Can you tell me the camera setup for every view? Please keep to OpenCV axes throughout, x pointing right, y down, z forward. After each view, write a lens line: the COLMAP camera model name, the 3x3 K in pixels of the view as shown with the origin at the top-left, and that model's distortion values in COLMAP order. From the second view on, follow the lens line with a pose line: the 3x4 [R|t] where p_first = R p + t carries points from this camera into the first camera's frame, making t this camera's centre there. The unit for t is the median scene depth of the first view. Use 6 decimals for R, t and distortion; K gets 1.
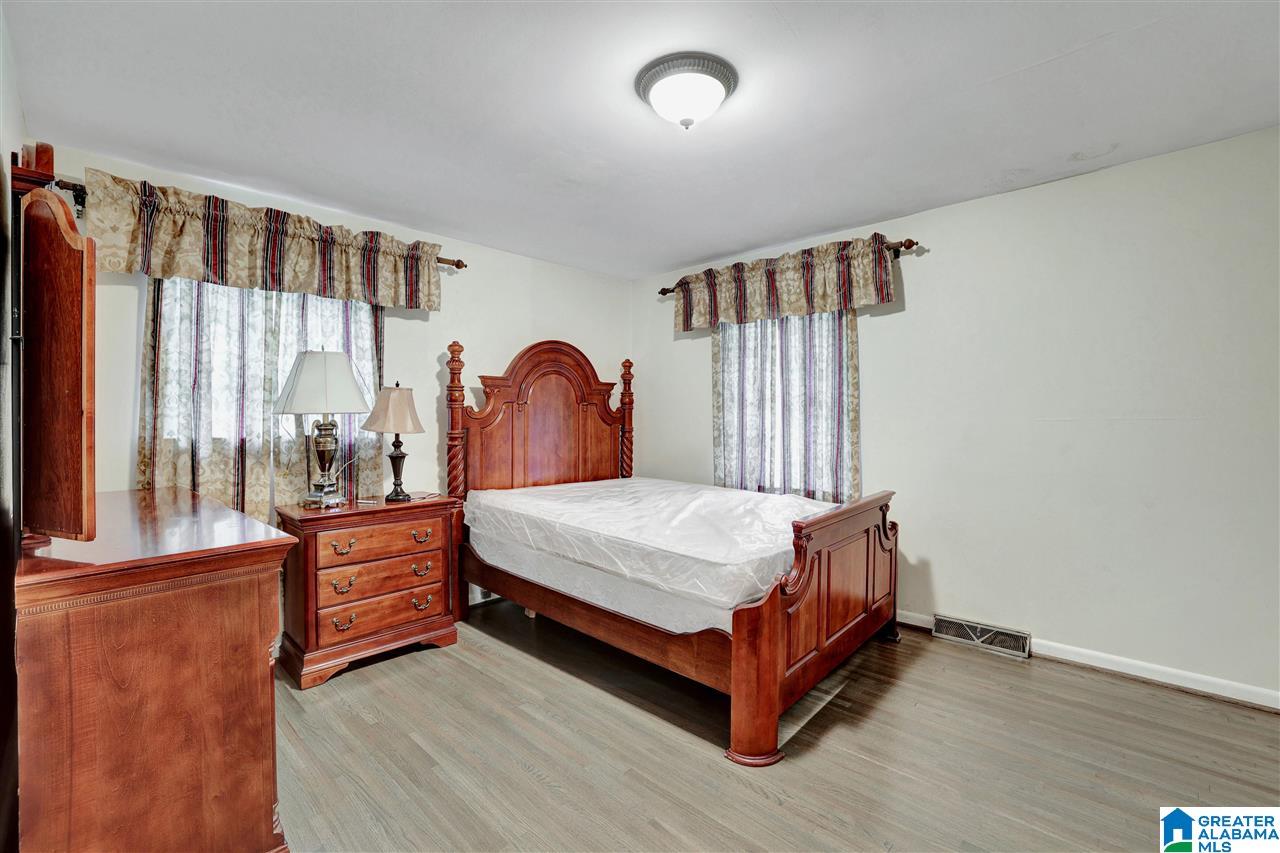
lens RADIAL K [[550.2, 0, 644.1], [0, 550.2, 423.5], [0, 0, 1]] dist [-0.036249, 0.000678]
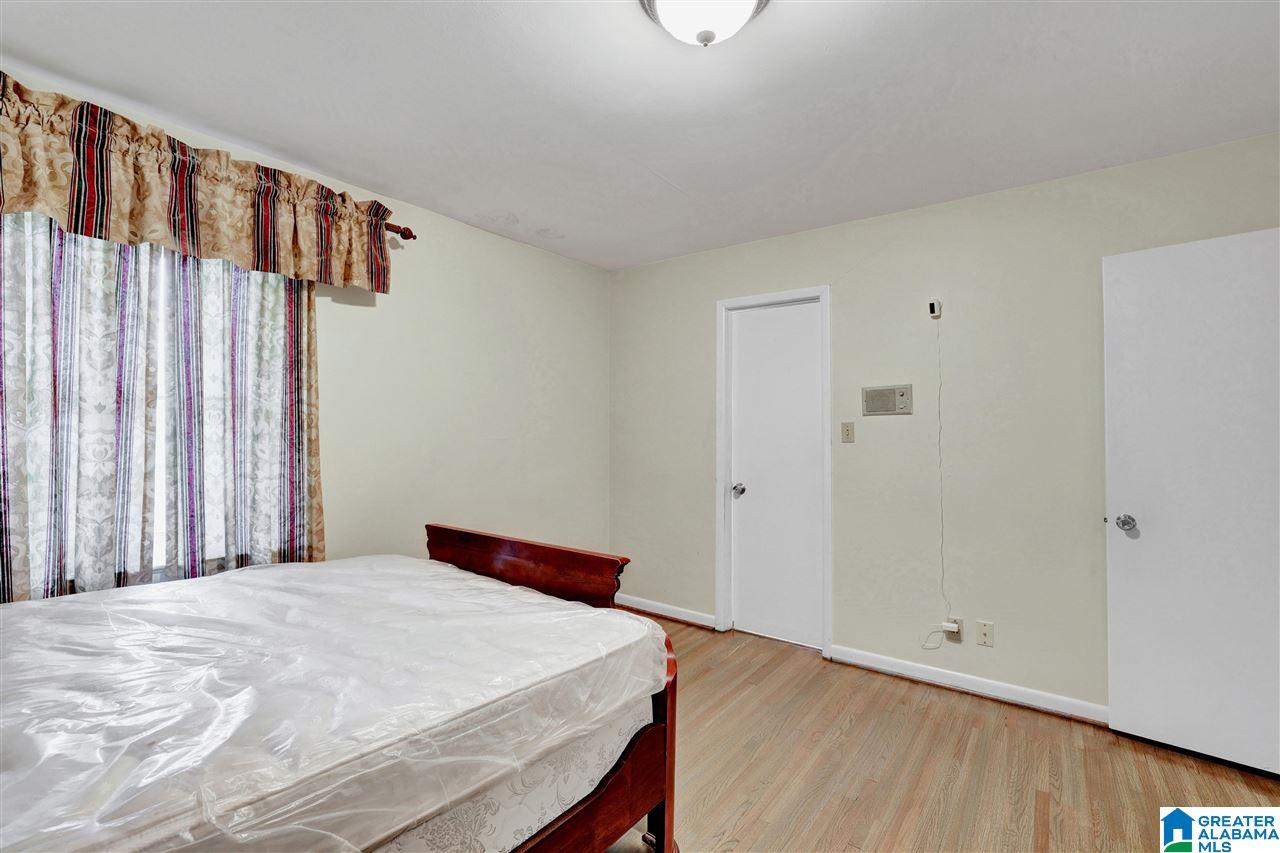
lens RADIAL K [[550.2, 0, 644.1], [0, 550.2, 423.5], [0, 0, 1]] dist [-0.036249, 0.000678]
pose [[-0.114186, 0.021543, 0.993226, -0.563686], [0.006365, 0.999760, -0.020953, -0.015787], [-0.993439, 0.003929, -0.114295, 1.019269]]
